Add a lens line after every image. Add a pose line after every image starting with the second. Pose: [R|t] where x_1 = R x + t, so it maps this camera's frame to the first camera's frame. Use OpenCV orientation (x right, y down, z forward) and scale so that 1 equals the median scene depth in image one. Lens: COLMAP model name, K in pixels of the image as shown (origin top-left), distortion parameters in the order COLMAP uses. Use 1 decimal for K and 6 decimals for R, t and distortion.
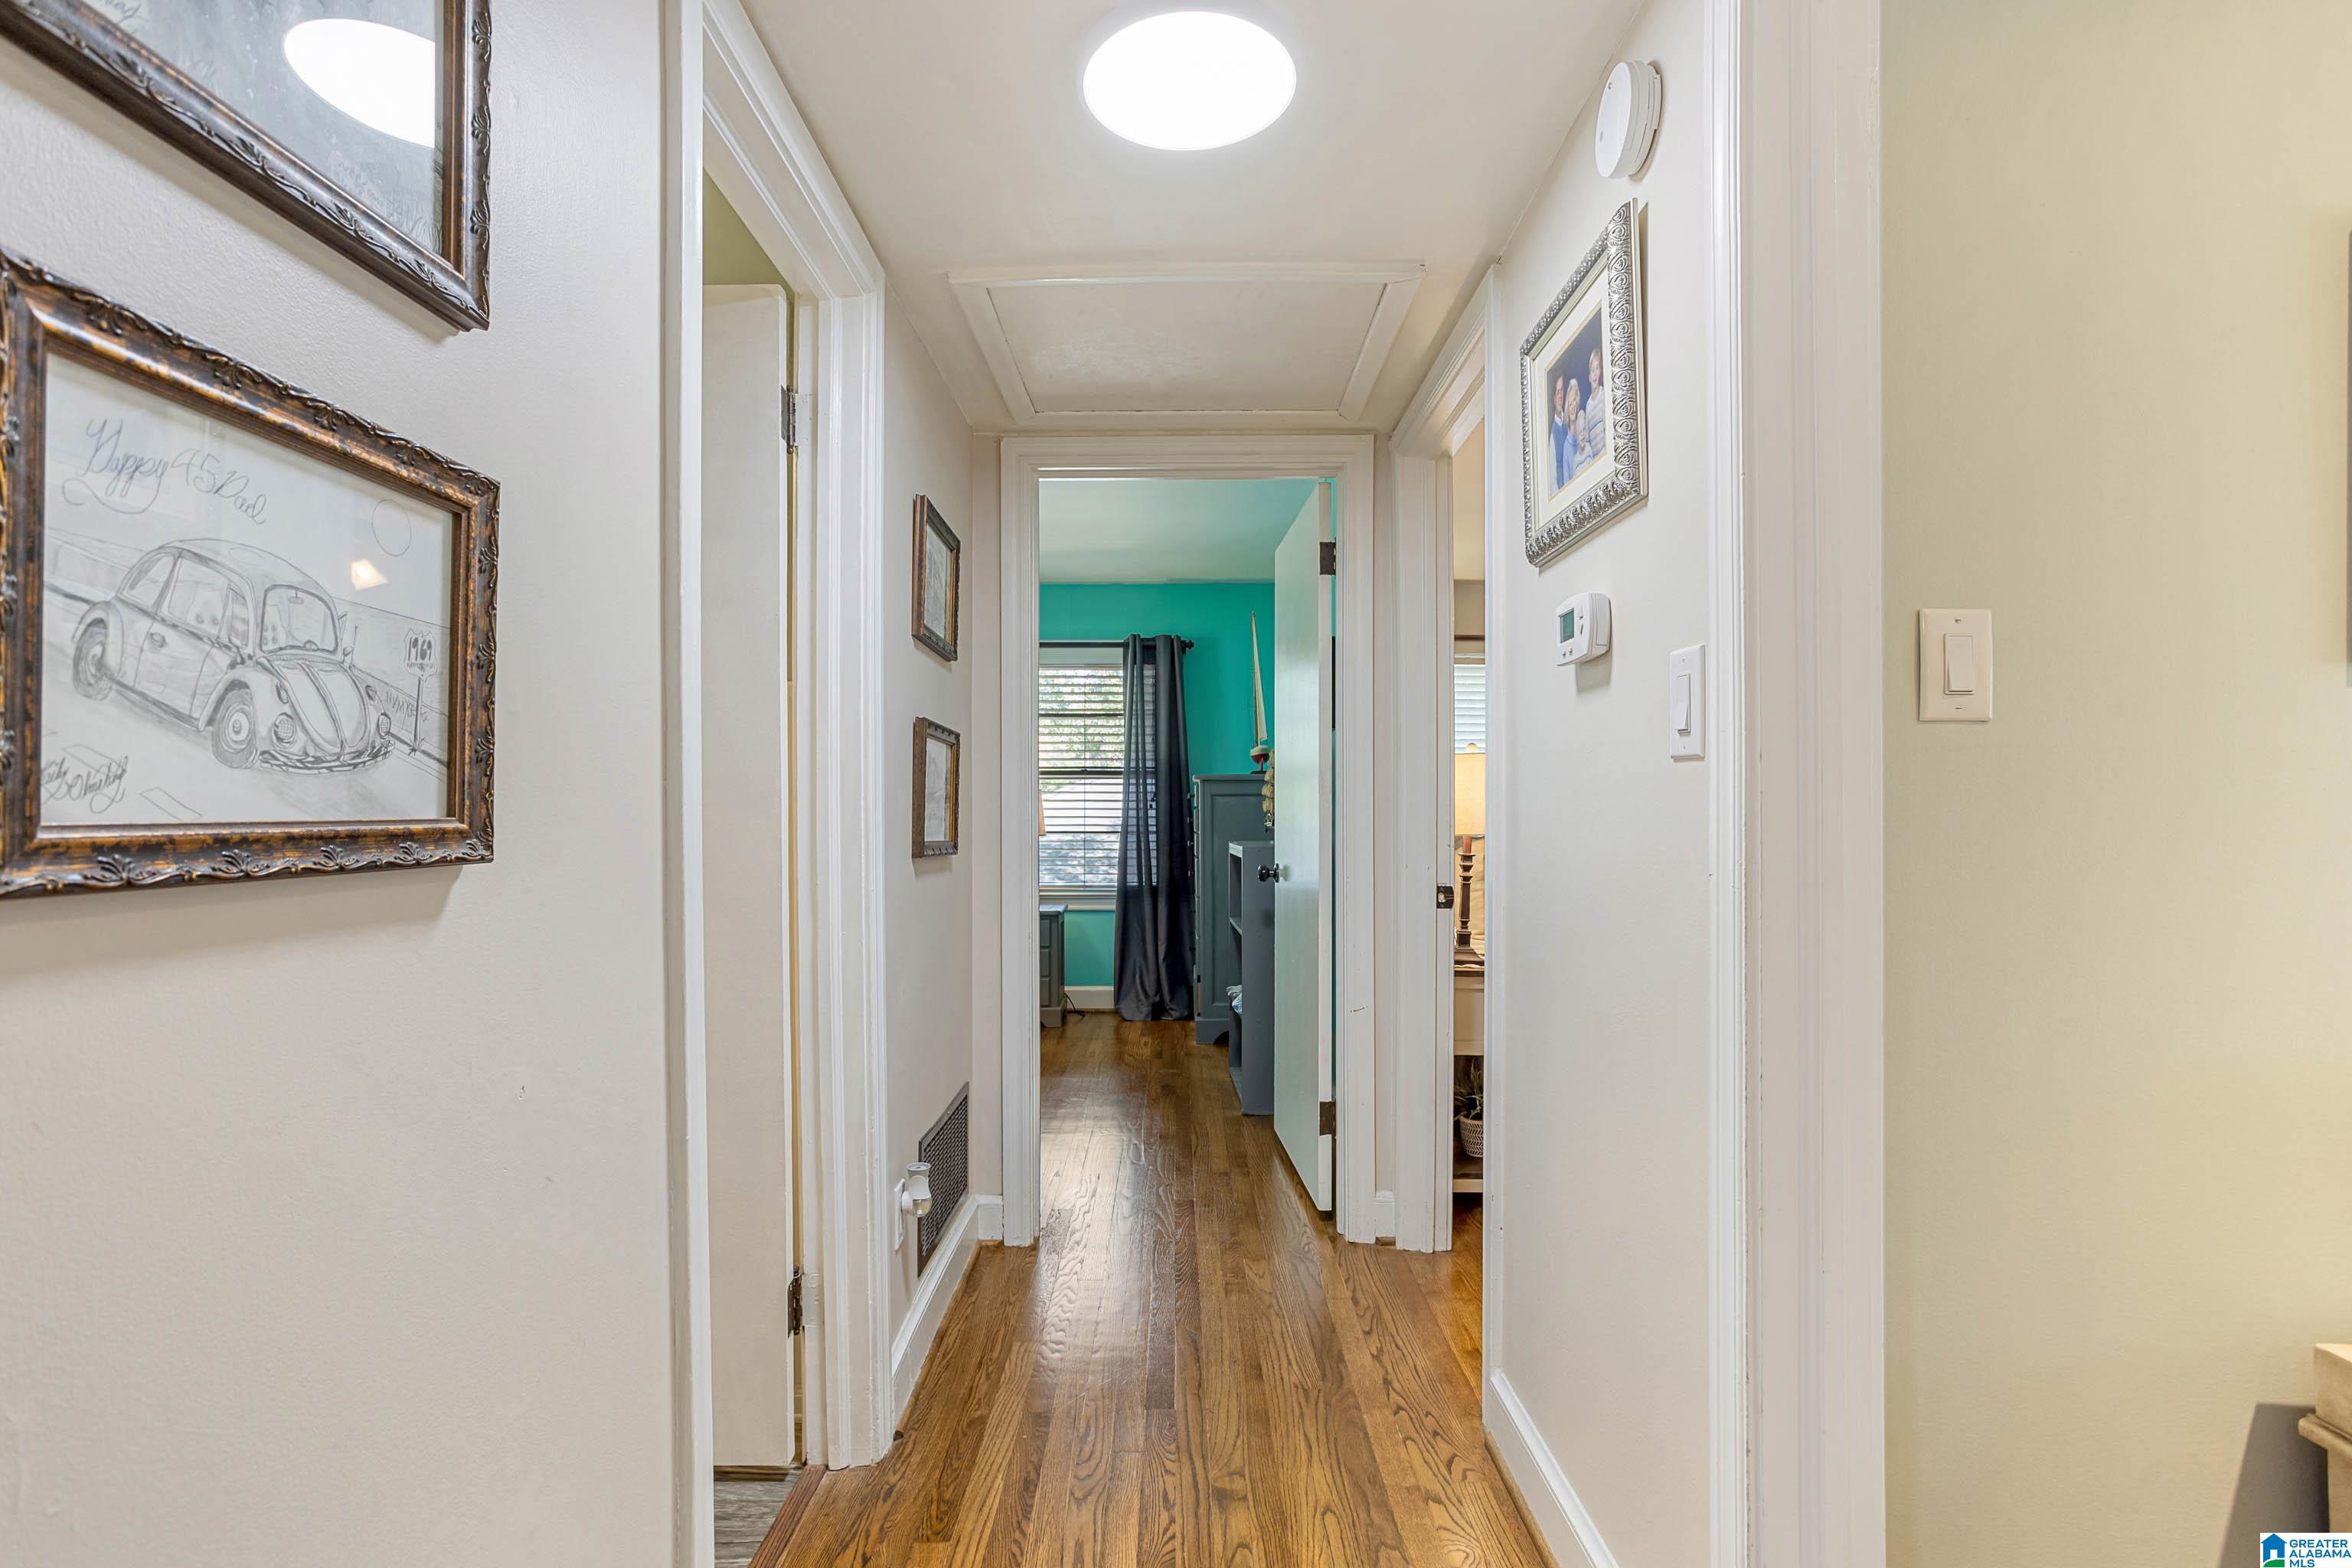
lens RADIAL K [[1146.1, 0, 1177.9], [0, 1146.1, 790.7], [0, 0, 1]] dist [-0.028385, 0.011453]
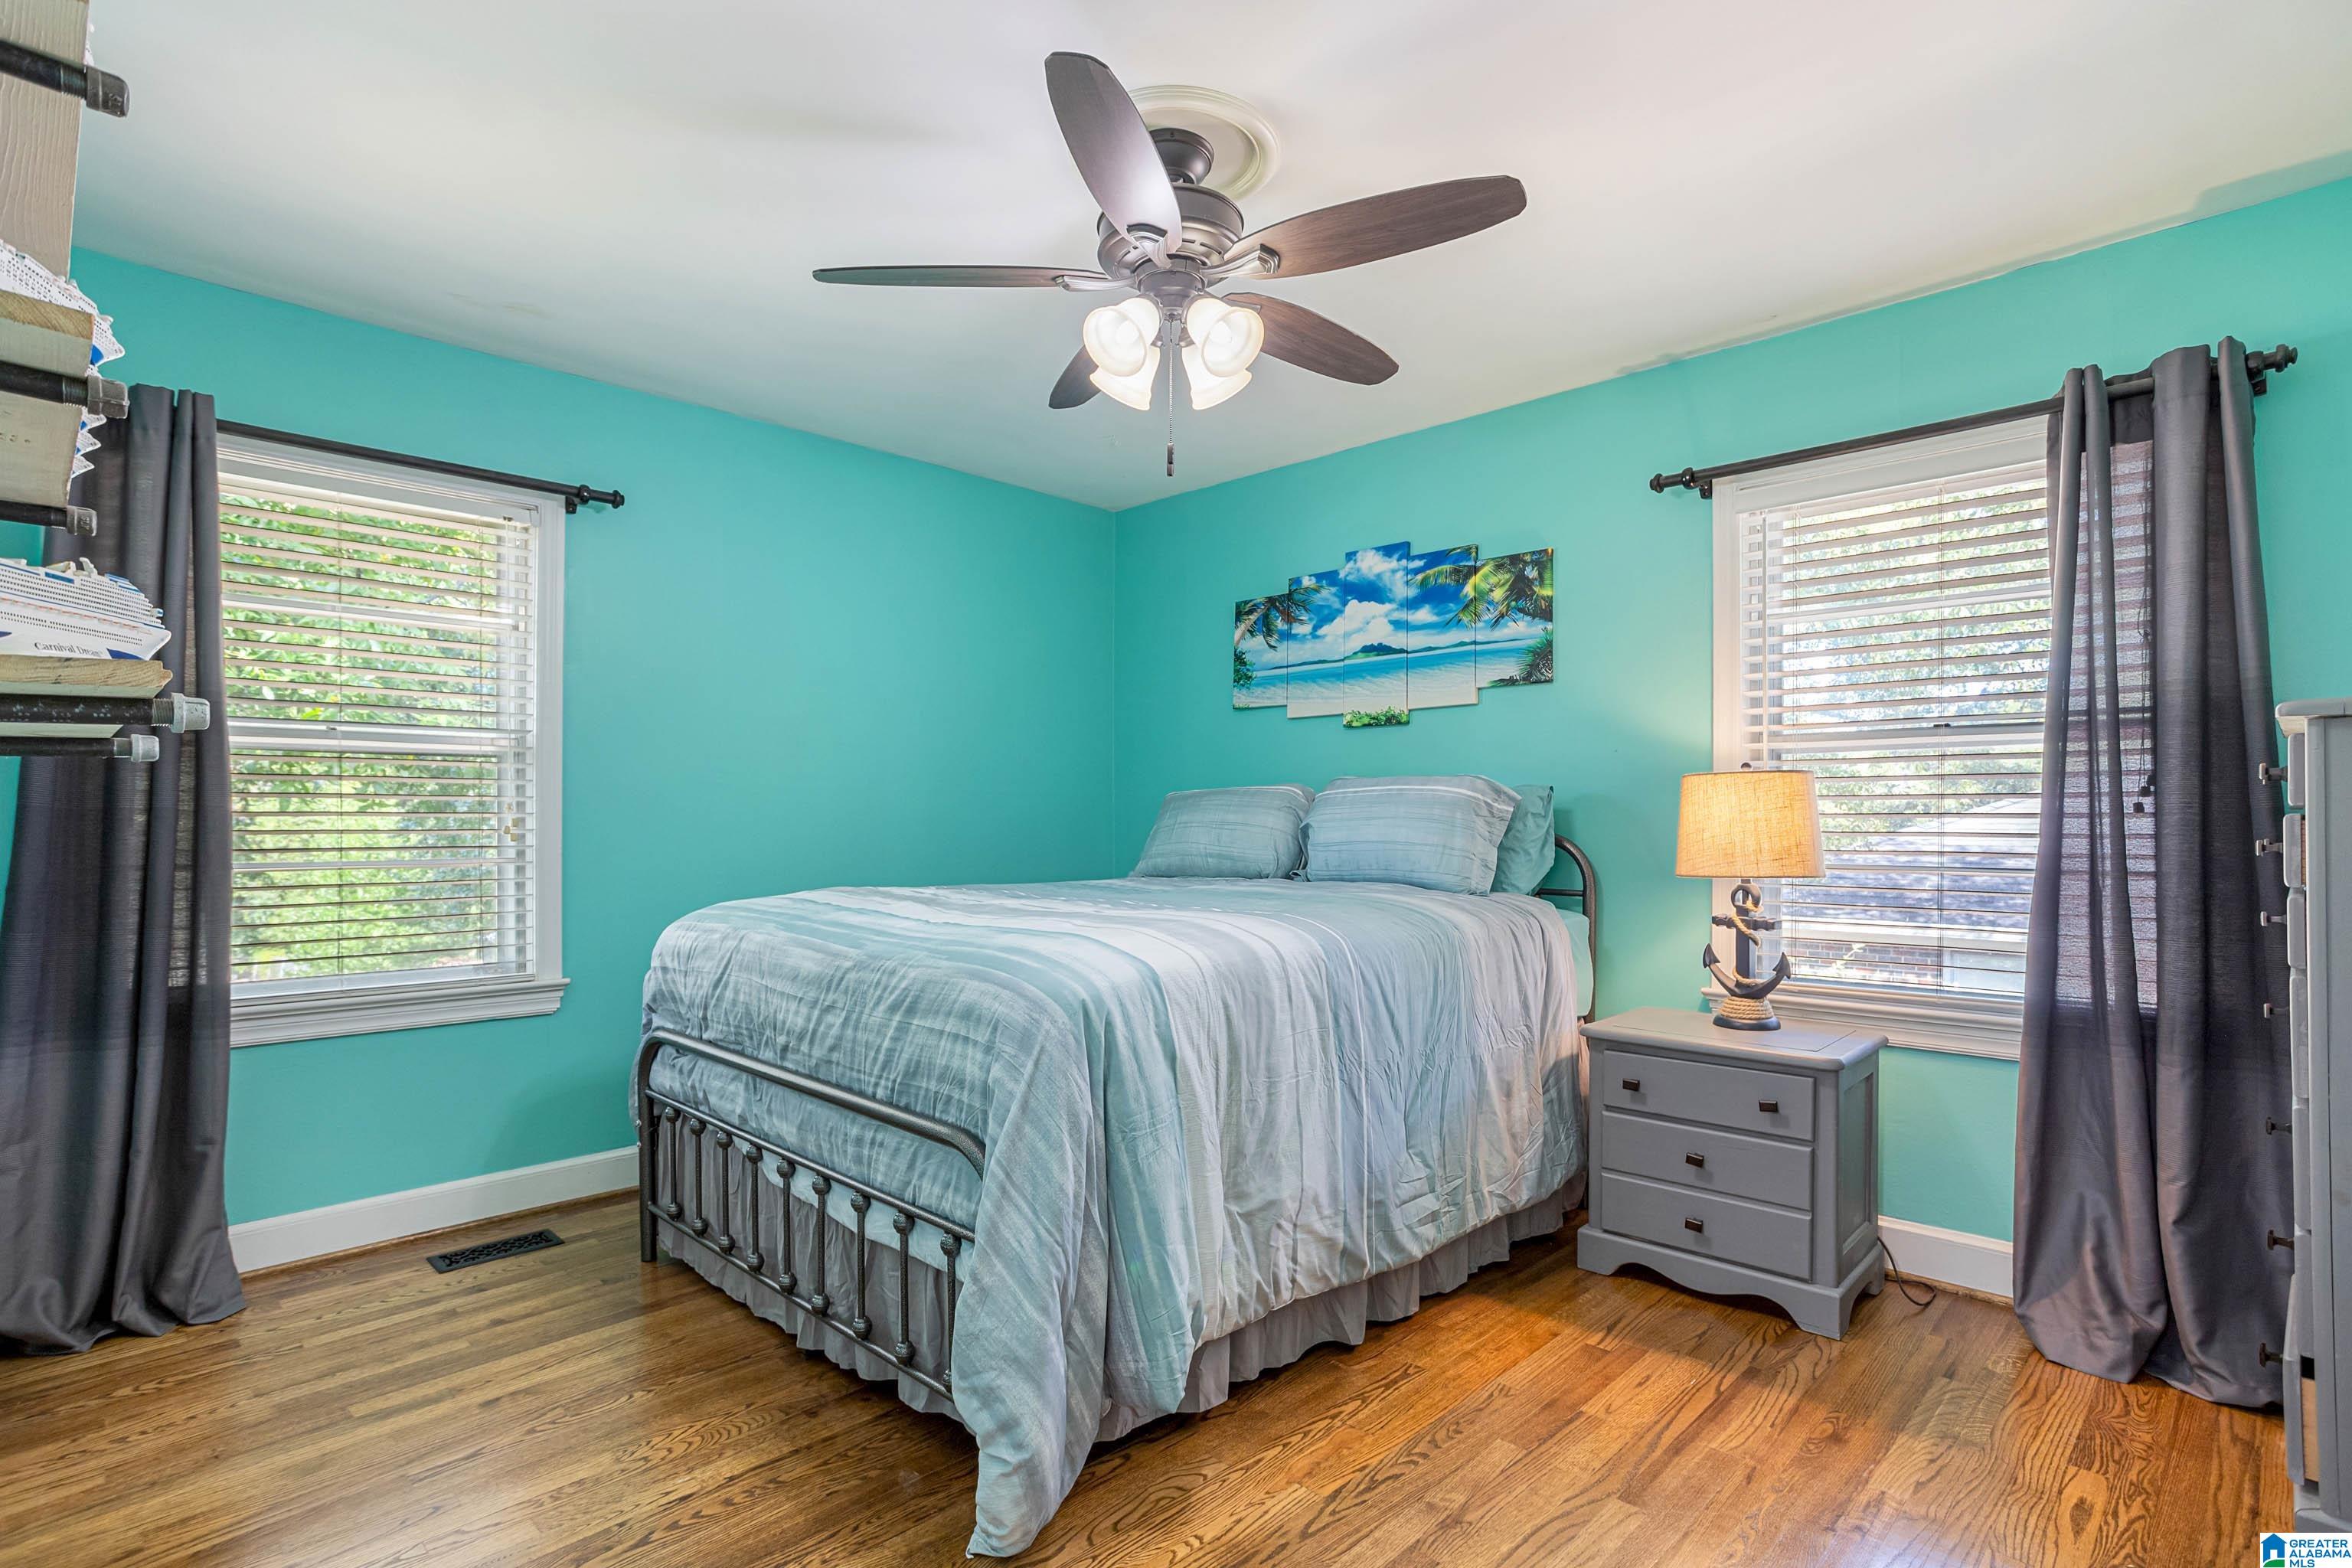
lens RADIAL K [[1146.1, 0, 1157.6], [0, 1146.1, 793.0], [0, 0, 1]] dist [-0.028385, 0.011453]
pose [[0.738244, 0.003165, -0.674526, -0.010297], [0.000562, 0.999986, 0.005307, 0.005828], [0.674533, -0.004297, 0.738232, 0.495725]]
